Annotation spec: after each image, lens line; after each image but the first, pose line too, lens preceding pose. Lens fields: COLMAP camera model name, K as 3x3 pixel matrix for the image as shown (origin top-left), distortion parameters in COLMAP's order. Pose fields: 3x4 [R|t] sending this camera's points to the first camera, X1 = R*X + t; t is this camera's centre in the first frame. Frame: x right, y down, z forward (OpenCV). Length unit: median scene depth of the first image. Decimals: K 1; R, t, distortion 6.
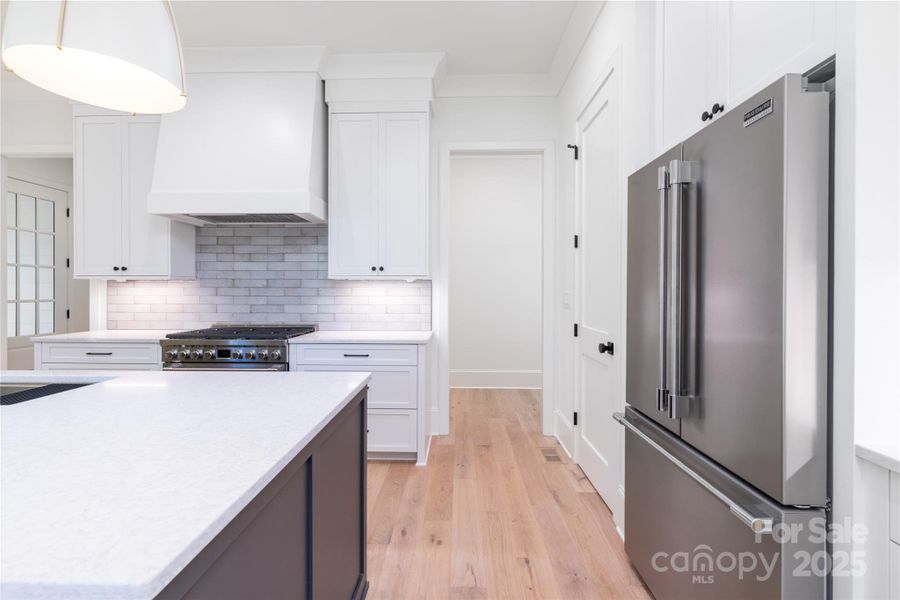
lens RADIAL K [[413.1, 0, 444.0], [0, 413.1, 294.2], [0, 0, 1]] dist [0.001412, 0.000525]
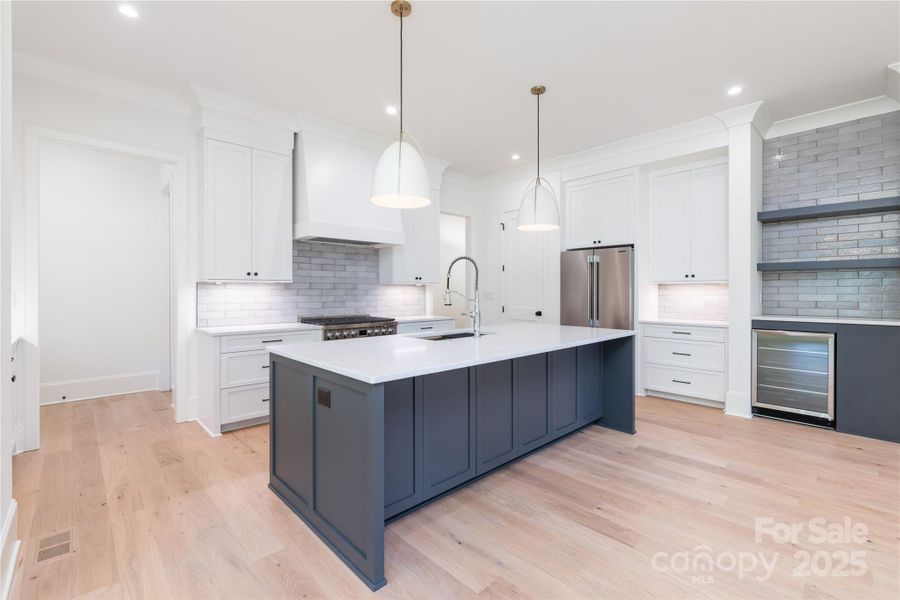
lens RADIAL K [[413.1, 0, 442.0], [0, 413.1, 296.2], [0, 0, 1]] dist [0.001412, 0.000525]
pose [[0.707573, -0.011671, 0.706544, -1.153322], [0.009048, 0.999931, 0.007457, 0.000041], [-0.706582, 0.001117, 0.707630, -0.238564]]
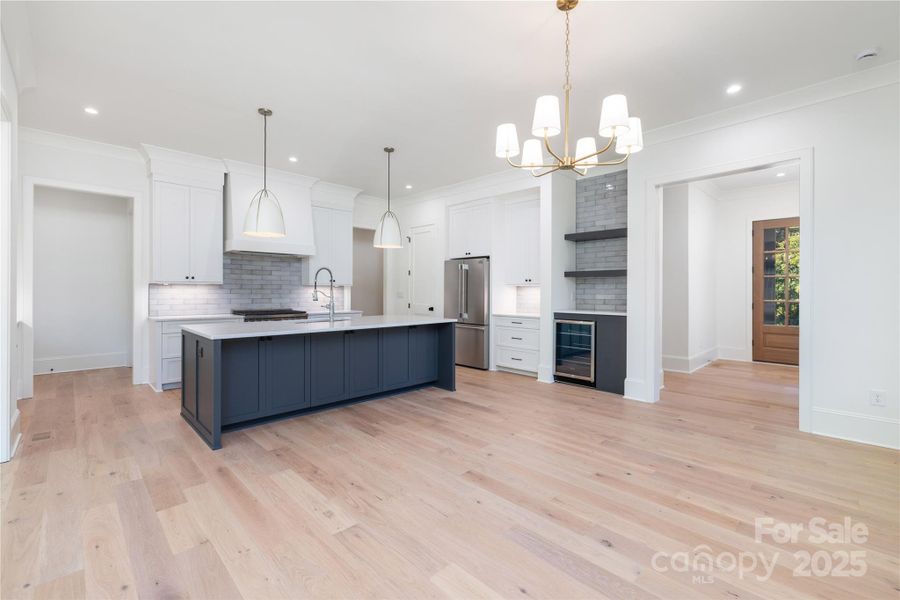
lens RADIAL K [[413.1, 0, 446.2], [0, 413.1, 296.1], [0, 0, 1]] dist [0.001412, 0.000525]
pose [[0.698548, -0.008611, 0.715511, -1.161417], [0.004412, 0.999960, 0.007727, 0.004470], [-0.715549, -0.002241, 0.698559, -0.847229]]
